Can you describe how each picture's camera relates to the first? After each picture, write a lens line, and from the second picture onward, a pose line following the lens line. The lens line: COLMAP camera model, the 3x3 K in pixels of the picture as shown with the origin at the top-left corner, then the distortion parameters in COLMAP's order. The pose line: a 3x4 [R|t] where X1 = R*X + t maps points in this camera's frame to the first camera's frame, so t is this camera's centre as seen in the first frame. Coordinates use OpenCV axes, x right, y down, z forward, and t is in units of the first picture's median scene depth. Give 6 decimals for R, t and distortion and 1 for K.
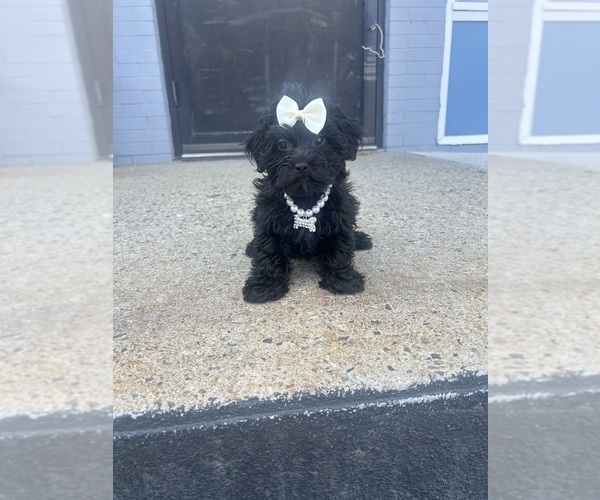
lens RADIAL K [[383.5, 0, 304.3], [0, 383.5, 249.1], [0, 0, 1]] dist [0.018280, -0.040015]
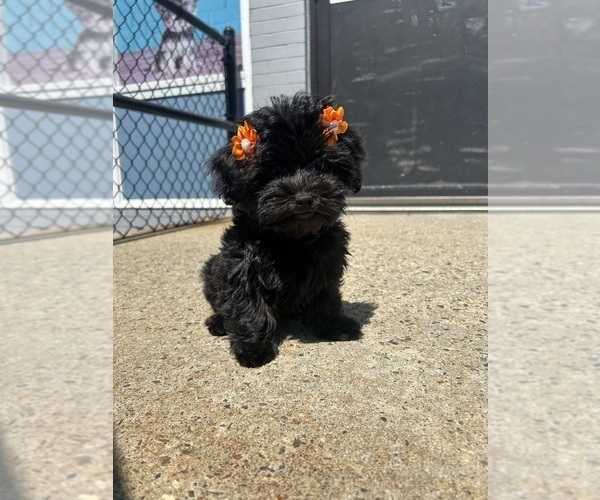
lens RADIAL K [[383.5, 0, 301.3], [0, 383.5, 249.7], [0, 0, 1]] dist [0.018280, -0.040015]
pose [[0.902834, 0.088703, -0.420740, 0.447577], [-0.144843, 0.984043, -0.103346, -0.161802], [0.404859, 0.154246, 0.901276, 0.588474]]
